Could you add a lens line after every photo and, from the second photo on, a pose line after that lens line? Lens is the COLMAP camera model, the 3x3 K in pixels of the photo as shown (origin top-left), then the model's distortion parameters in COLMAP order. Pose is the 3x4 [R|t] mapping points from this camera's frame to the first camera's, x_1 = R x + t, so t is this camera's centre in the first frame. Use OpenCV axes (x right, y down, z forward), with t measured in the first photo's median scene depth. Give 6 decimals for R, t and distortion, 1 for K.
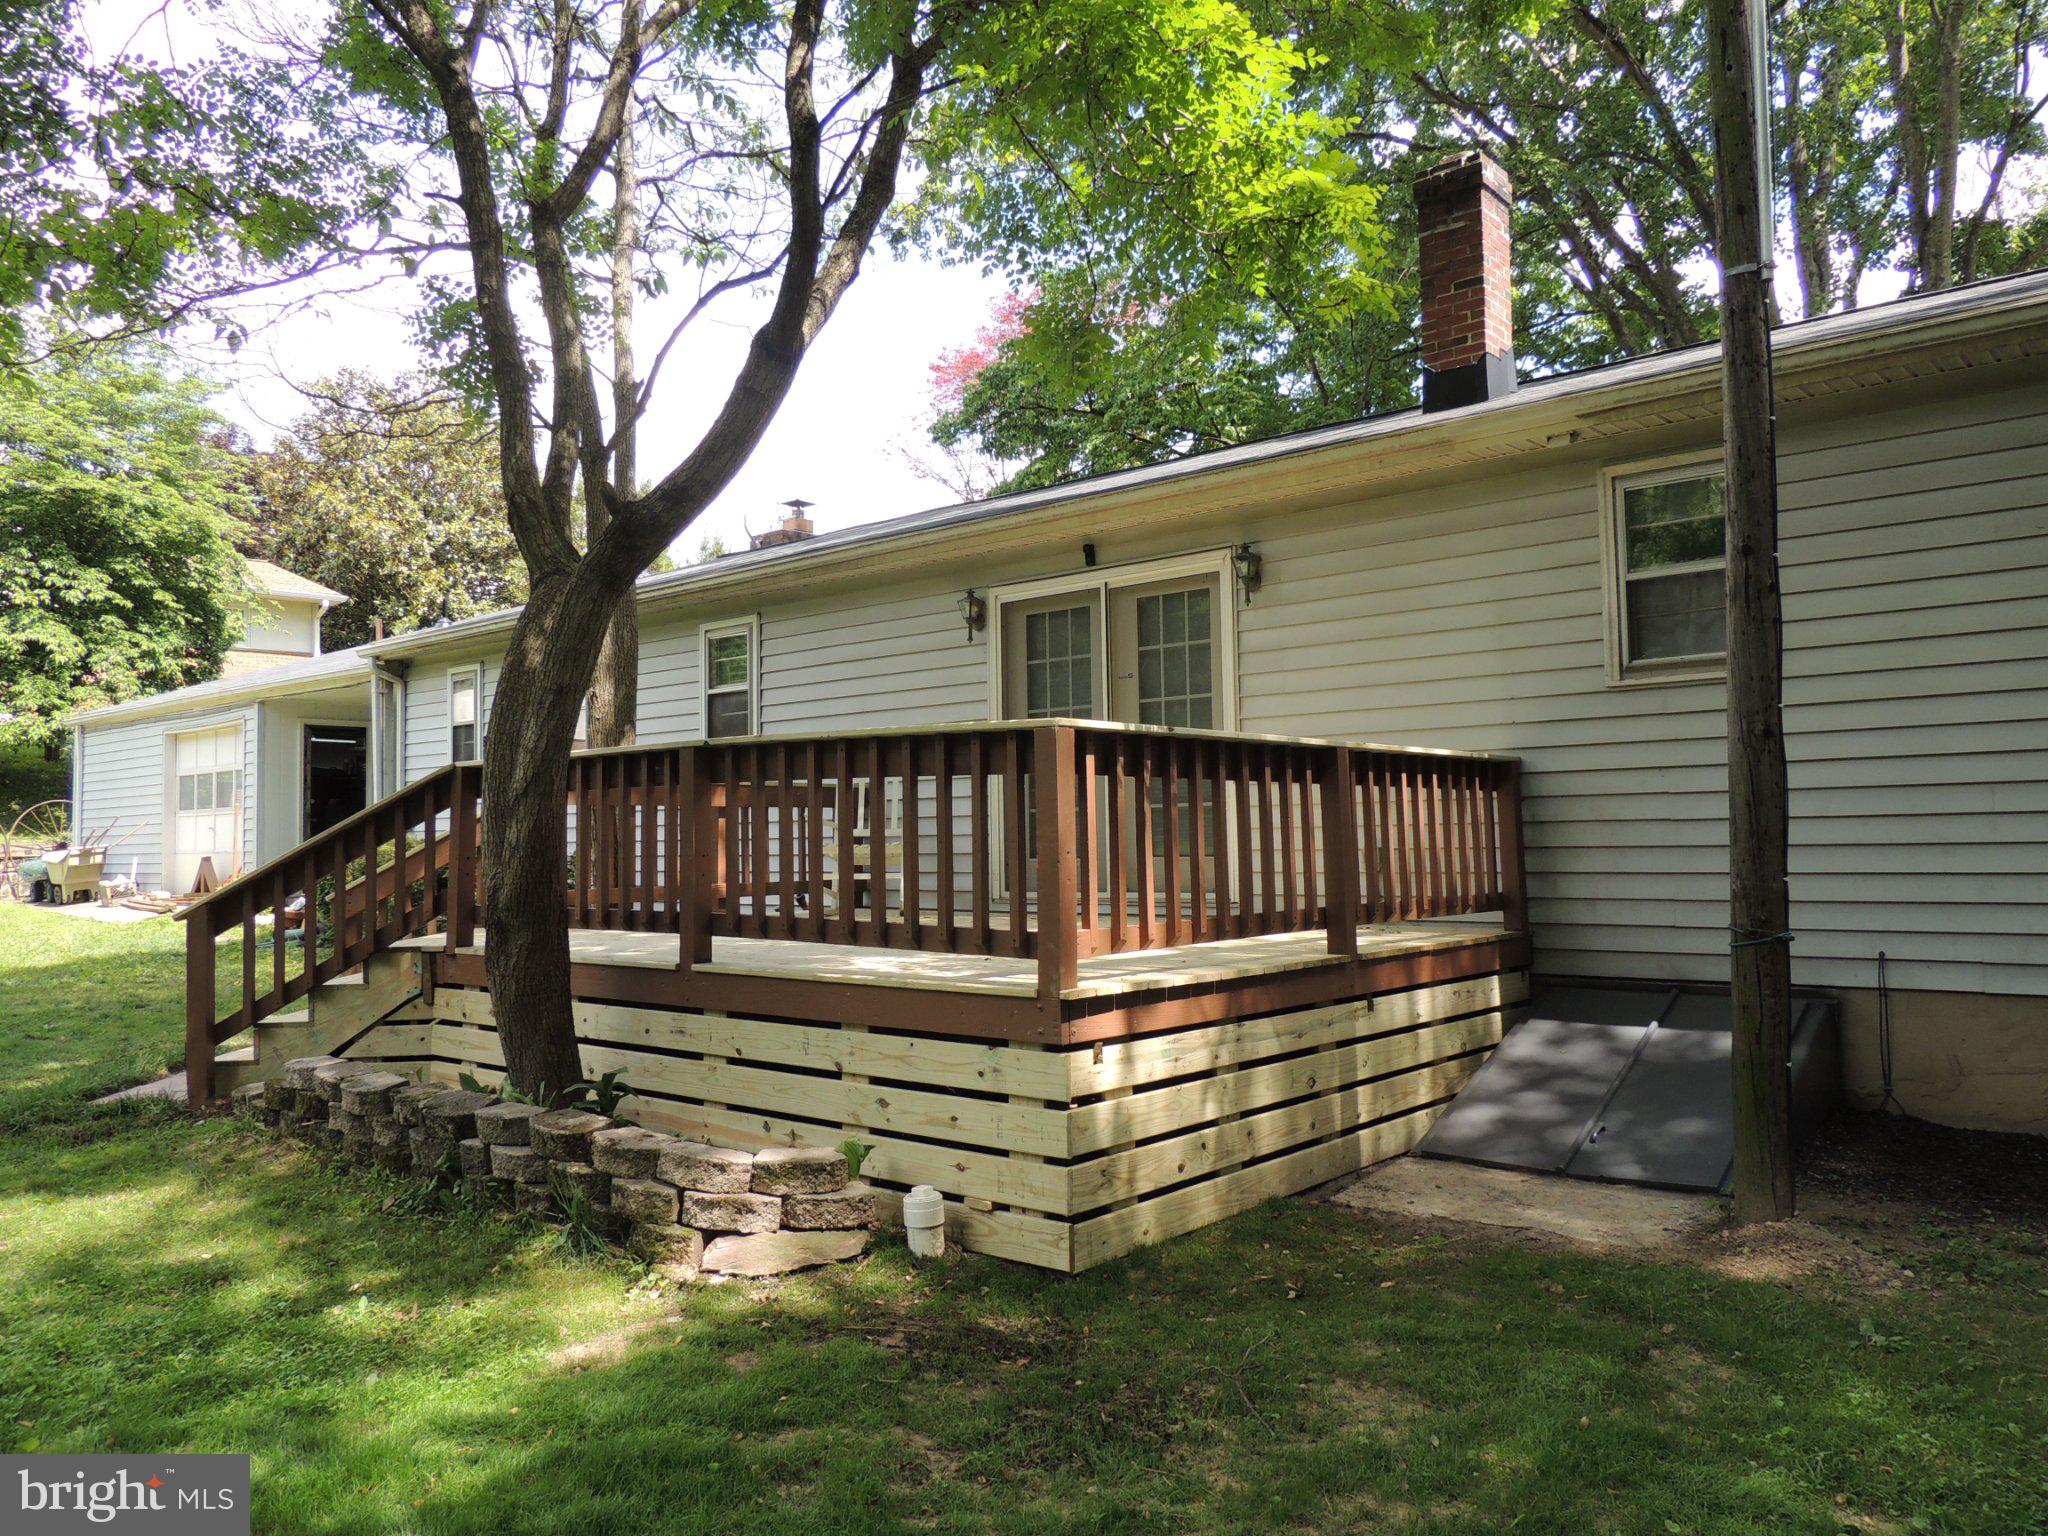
lens RADIAL K [[1445.8, 0, 1013.2], [0, 1445.8, 763.6], [0, 0, 1]] dist [-0.042134, 0.050727]
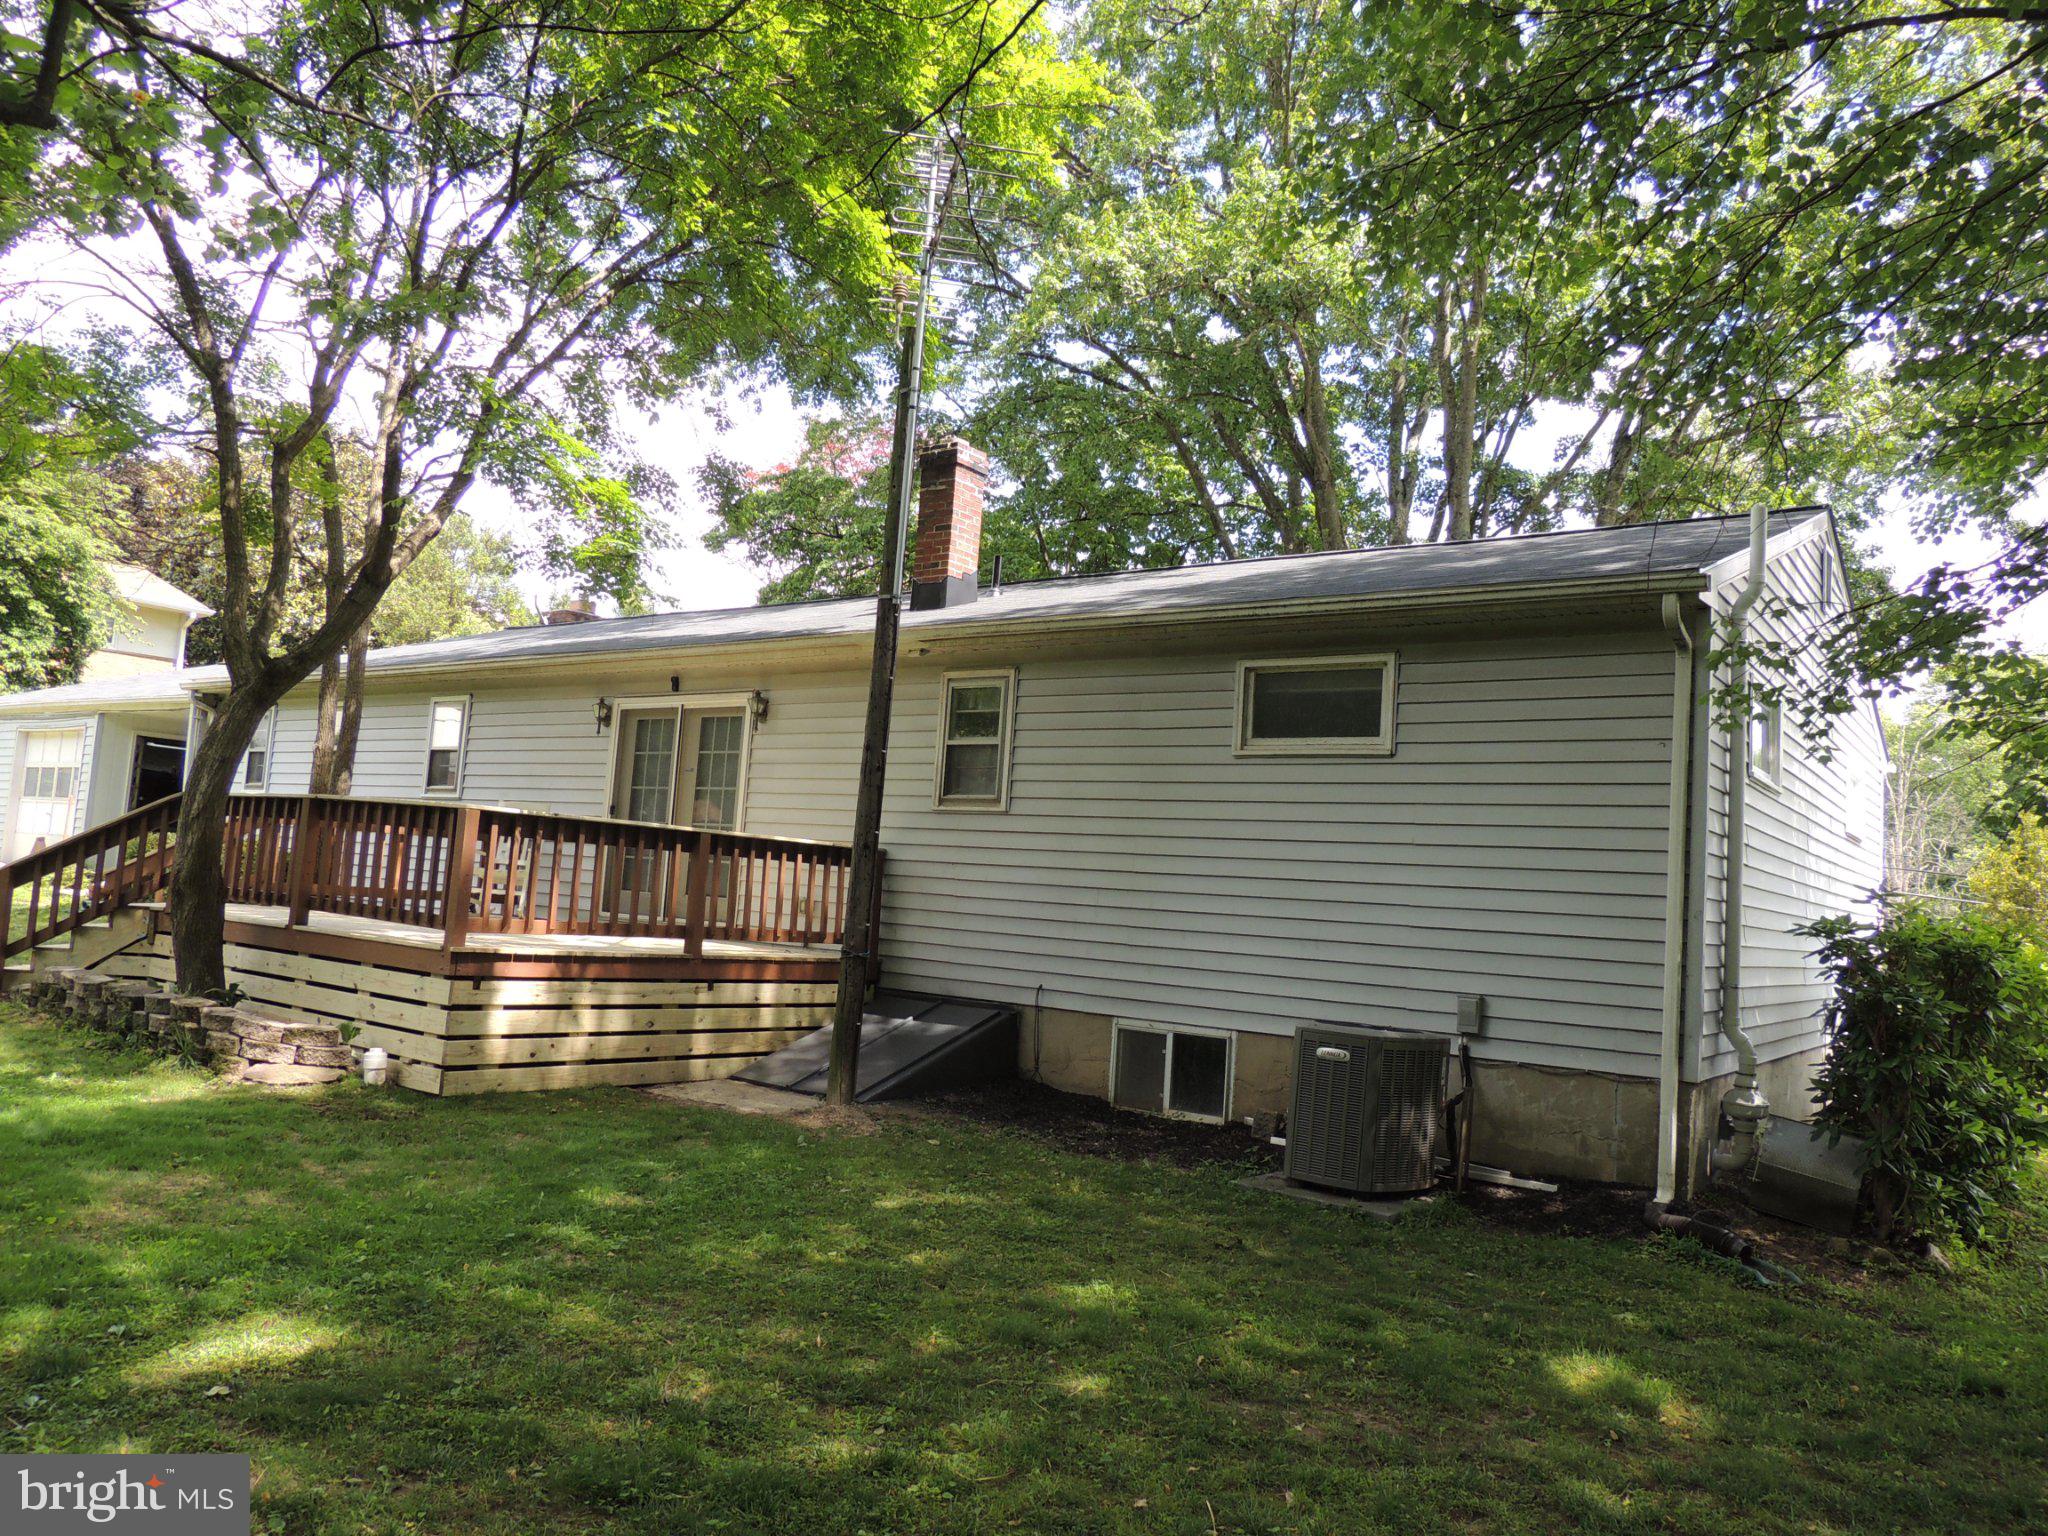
lens RADIAL K [[1461.8, 0, 1026.5], [0, 1461.8, 772.4], [0, 0, 1]] dist [-0.019276, -0.000714]
pose [[0.993828, 0.091402, 0.062869, 0.415970], [-0.089296, 0.995371, -0.035538, -0.046269], [-0.065827, 0.029705, 0.997389, -0.629779]]
